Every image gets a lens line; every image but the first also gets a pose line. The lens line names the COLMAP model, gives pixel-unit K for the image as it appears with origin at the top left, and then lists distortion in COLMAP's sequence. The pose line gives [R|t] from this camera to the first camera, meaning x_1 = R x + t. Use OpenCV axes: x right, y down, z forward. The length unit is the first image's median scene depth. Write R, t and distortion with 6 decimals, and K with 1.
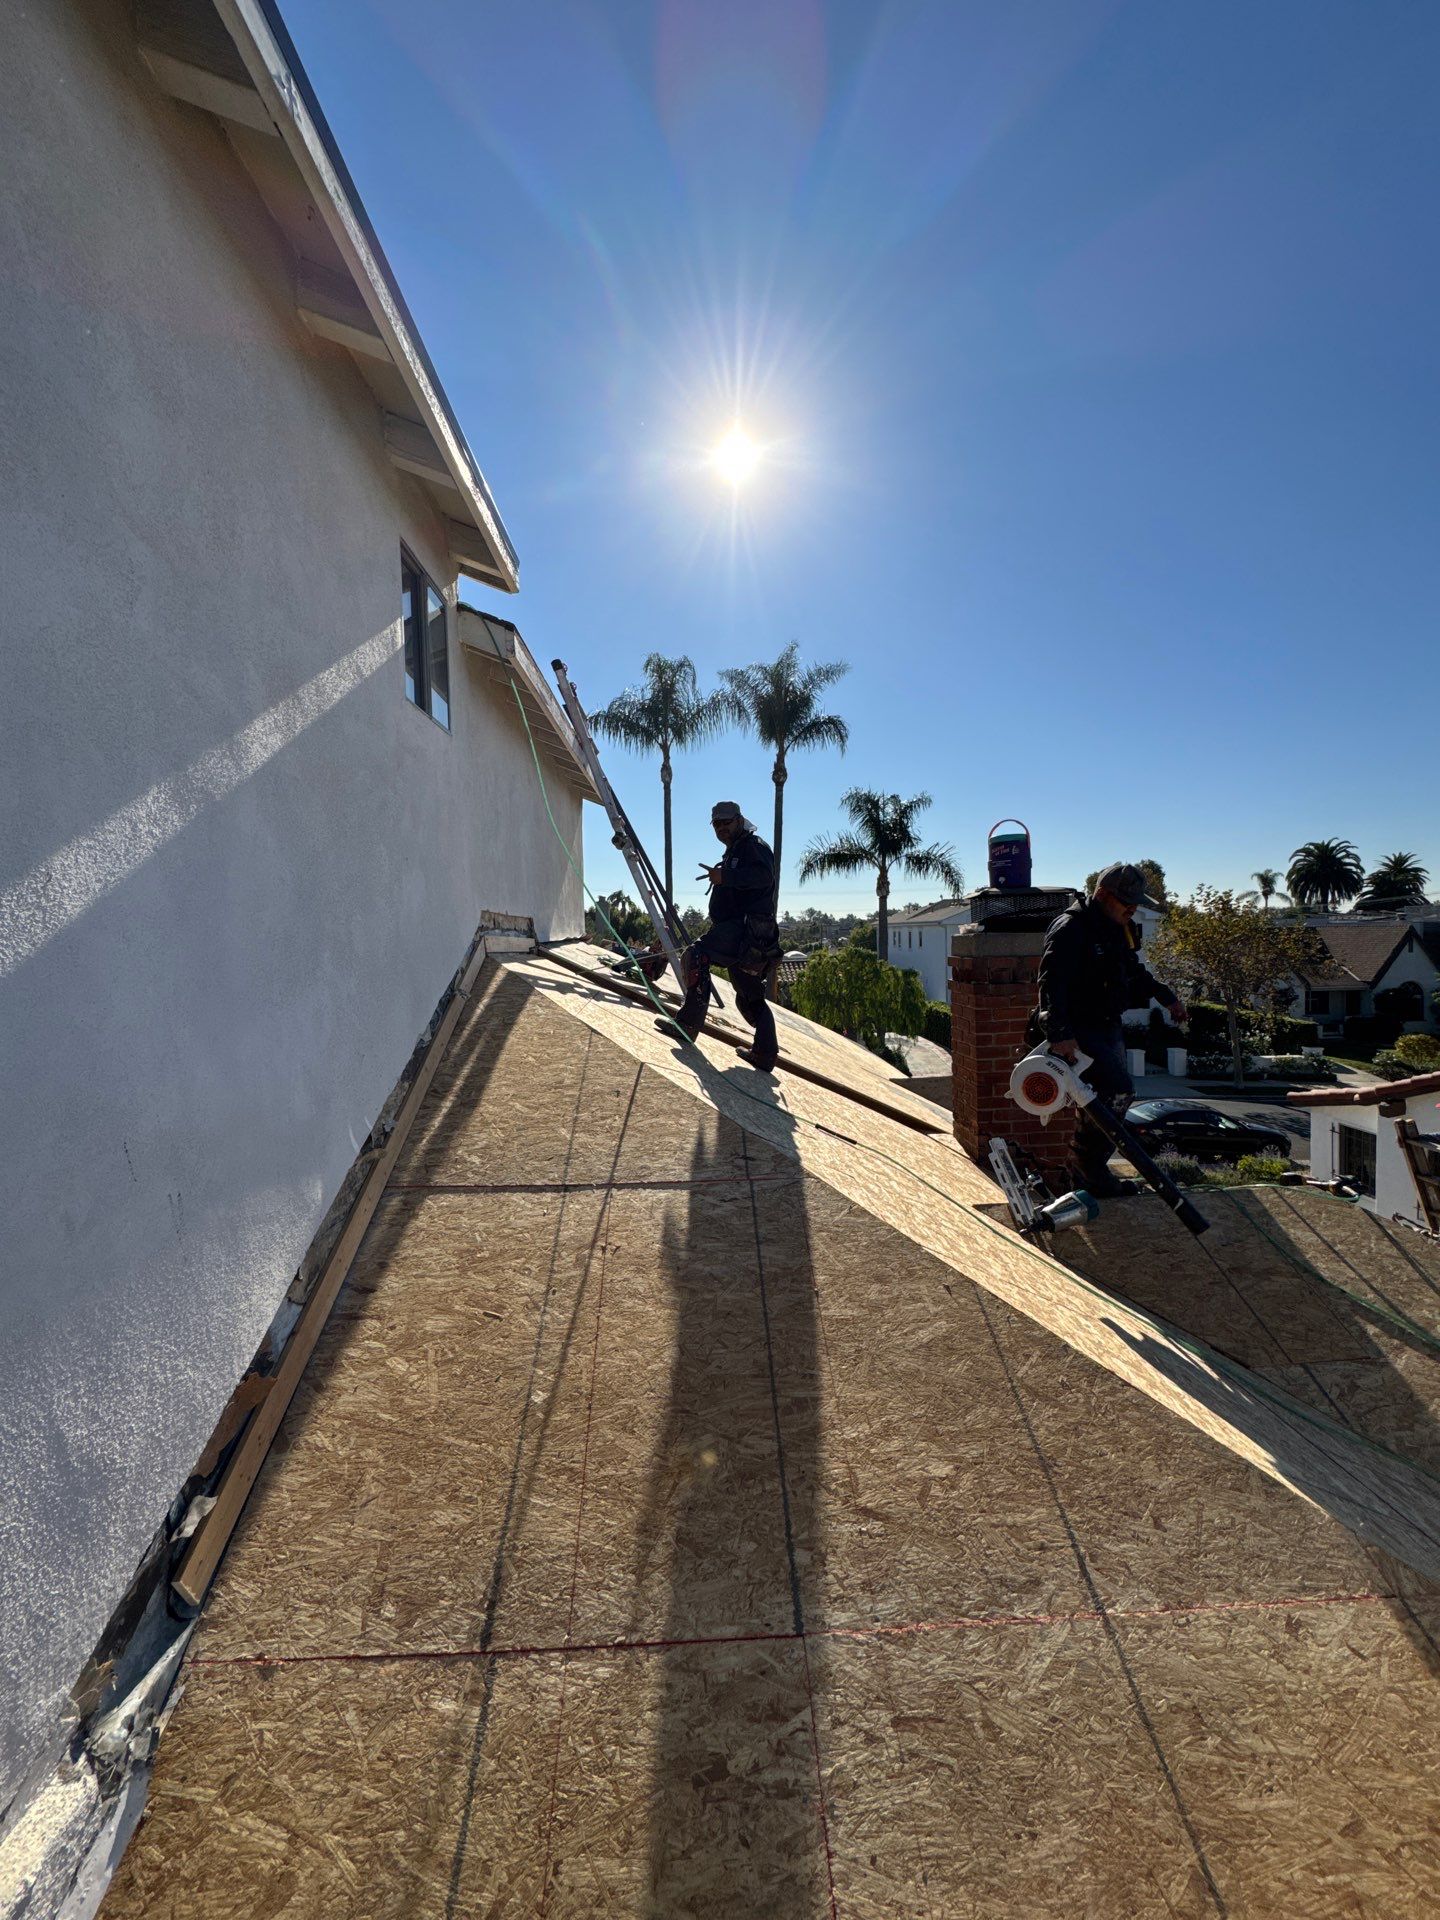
lens RADIAL K [[763.8, 0, 720.5], [0, 763.8, 958.1], [0, 0, 1]] dist [-0.002807, 0.000118]
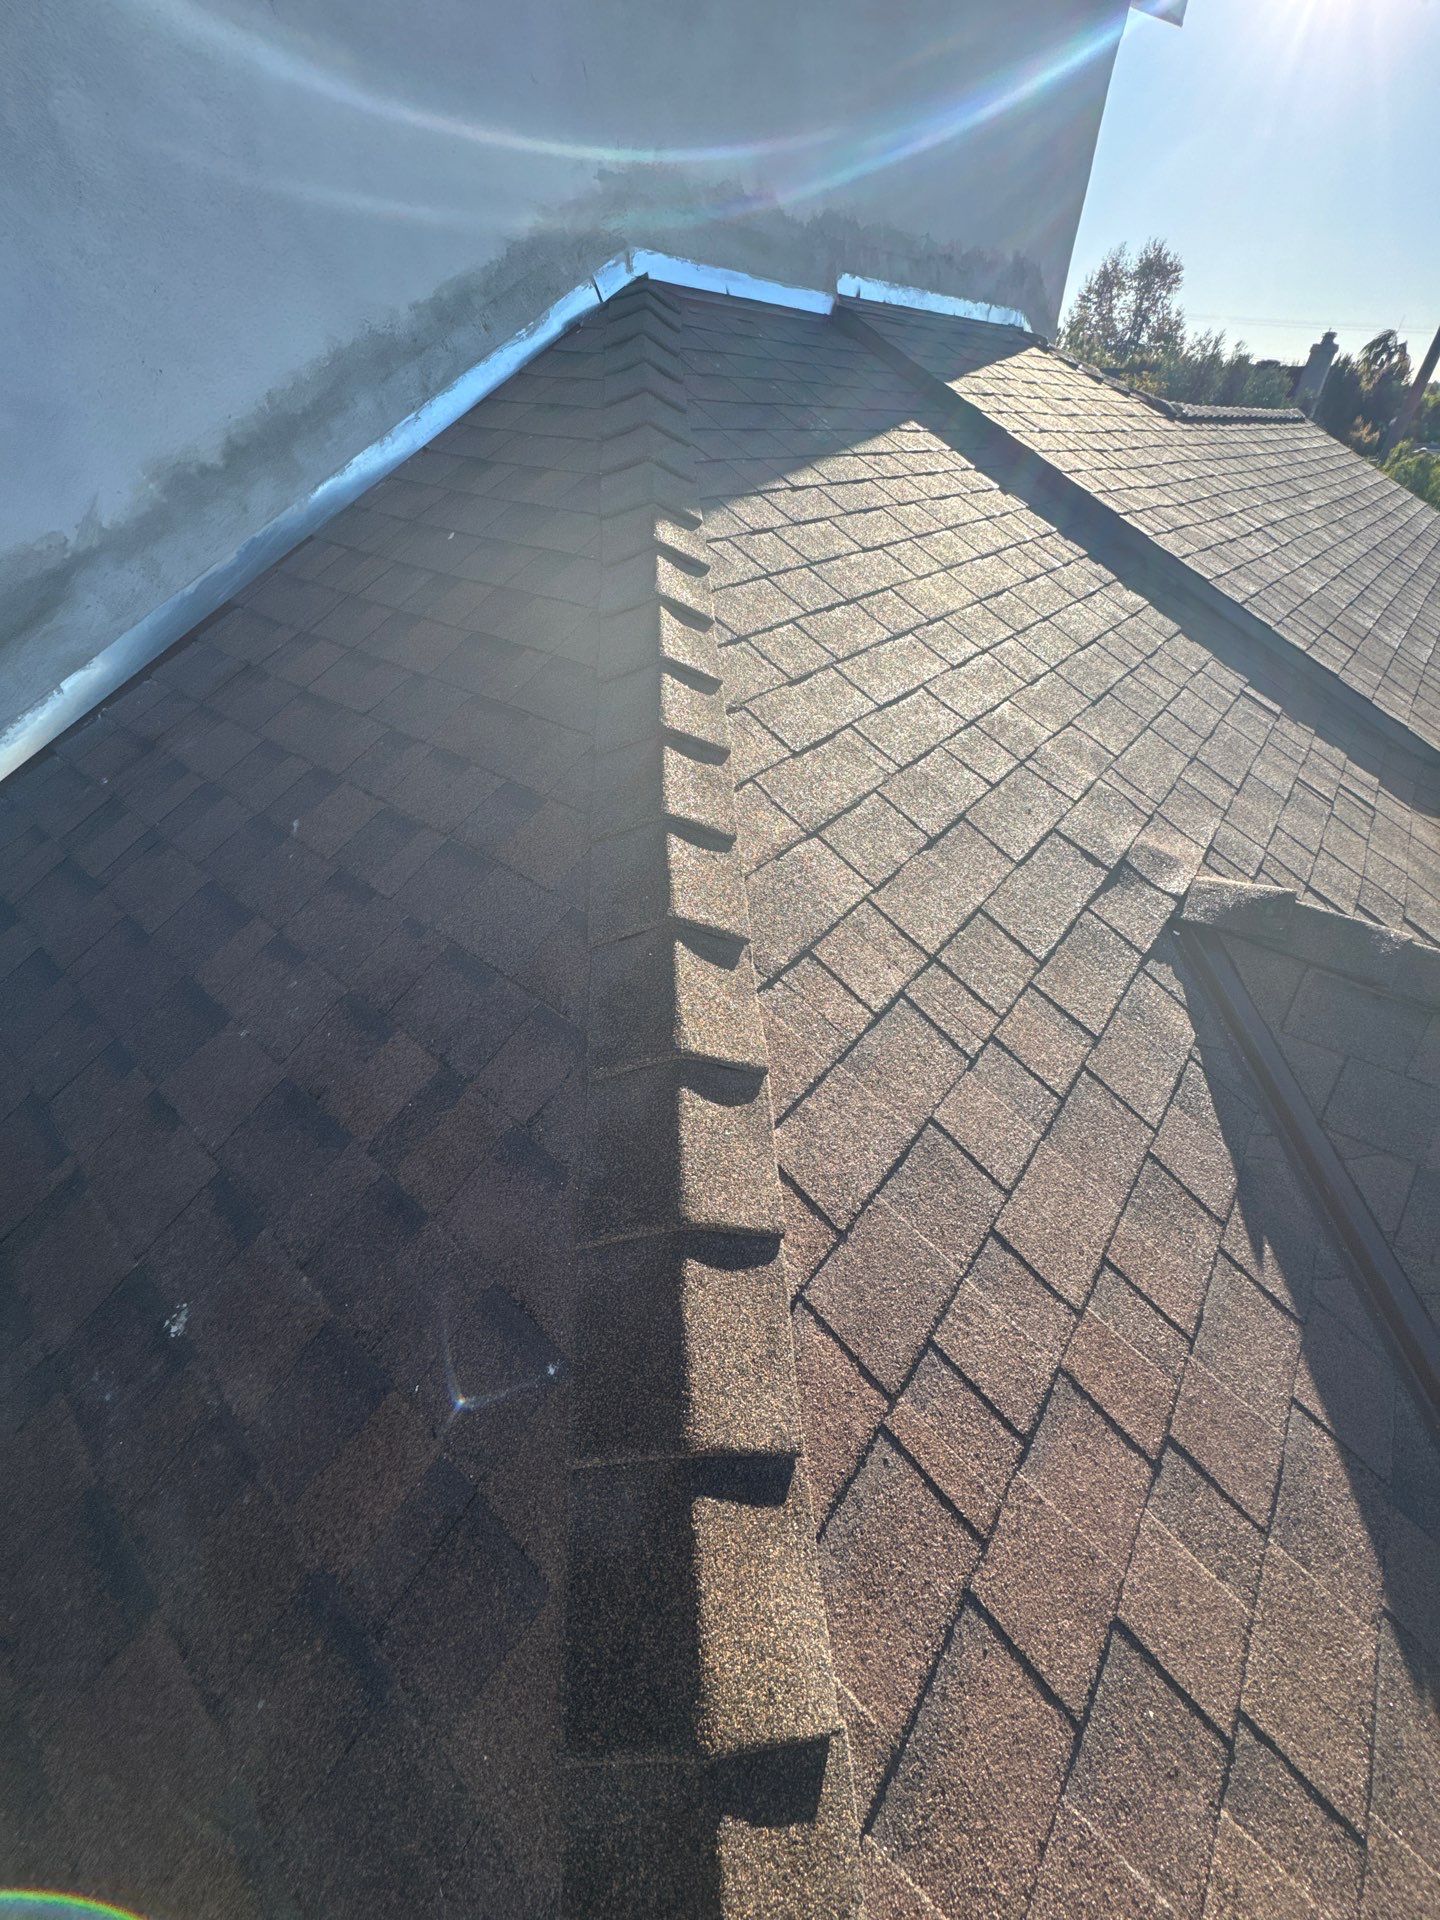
lens RADIAL K [[763.8, 0, 723.7], [0, 763.8, 956.0], [0, 0, 1]] dist [-0.001594, -0.000149]
pose [[0.737311, 0.425434, -0.524765, 0.271691], [-0.059347, 0.814580, 0.577007, 0.065466], [0.672942, -0.394291, 0.625847, 0.340013]]
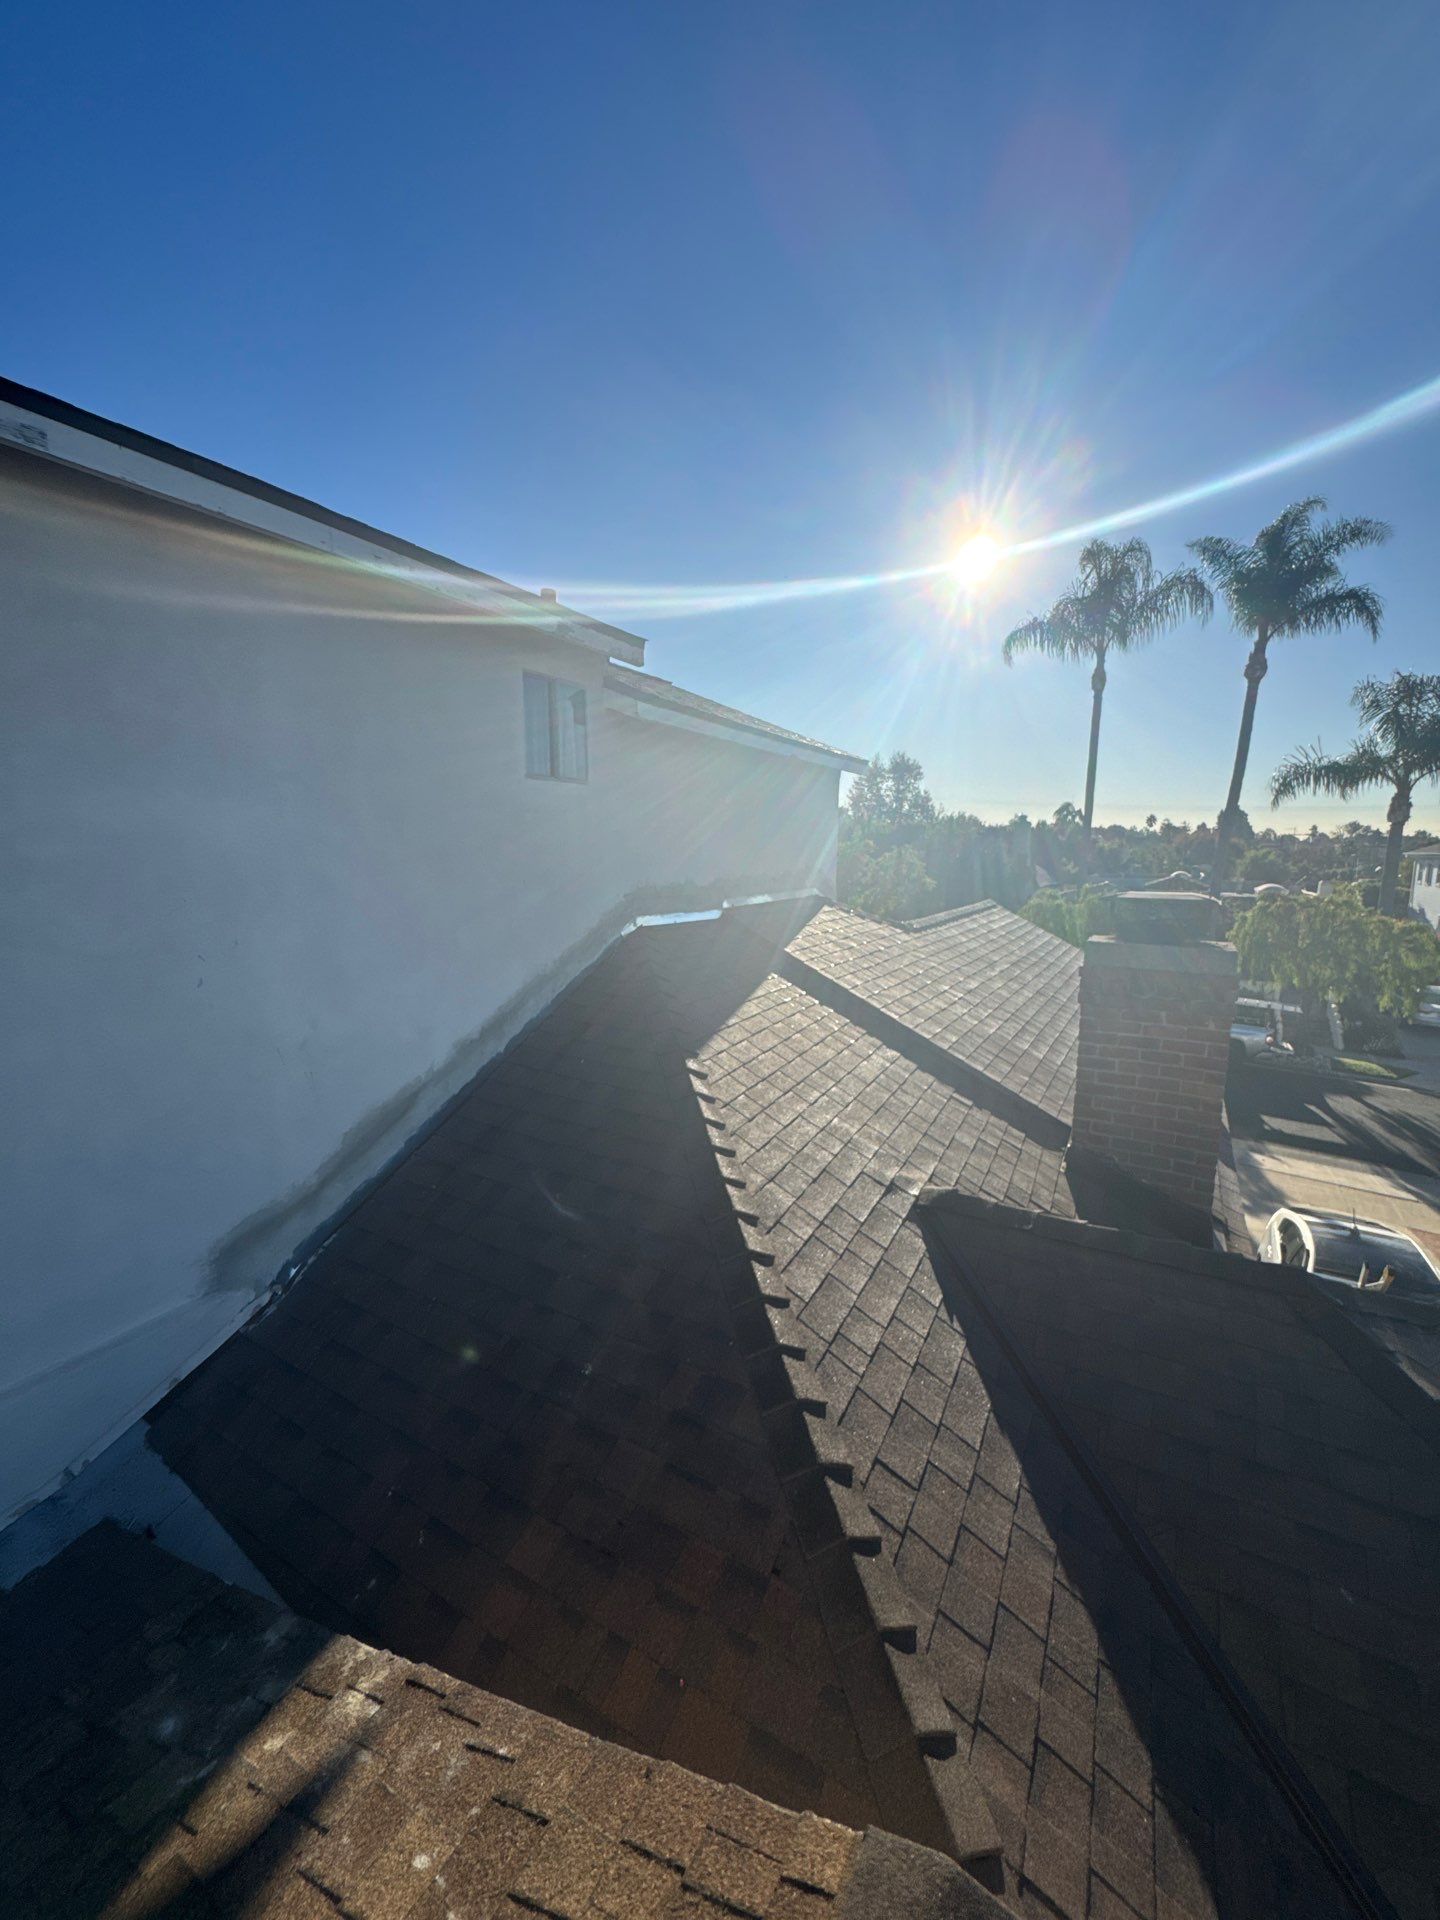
lens RADIAL K [[763.8, 0, 723.7], [0, 763.8, 956.0], [0, 0, 1]] dist [-0.001594, -0.000149]
pose [[0.842341, 0.105889, -0.528441, 0.455881], [-0.044578, 0.990838, 0.127487, -0.115817], [0.537099, -0.083831, 0.839343, -0.064176]]
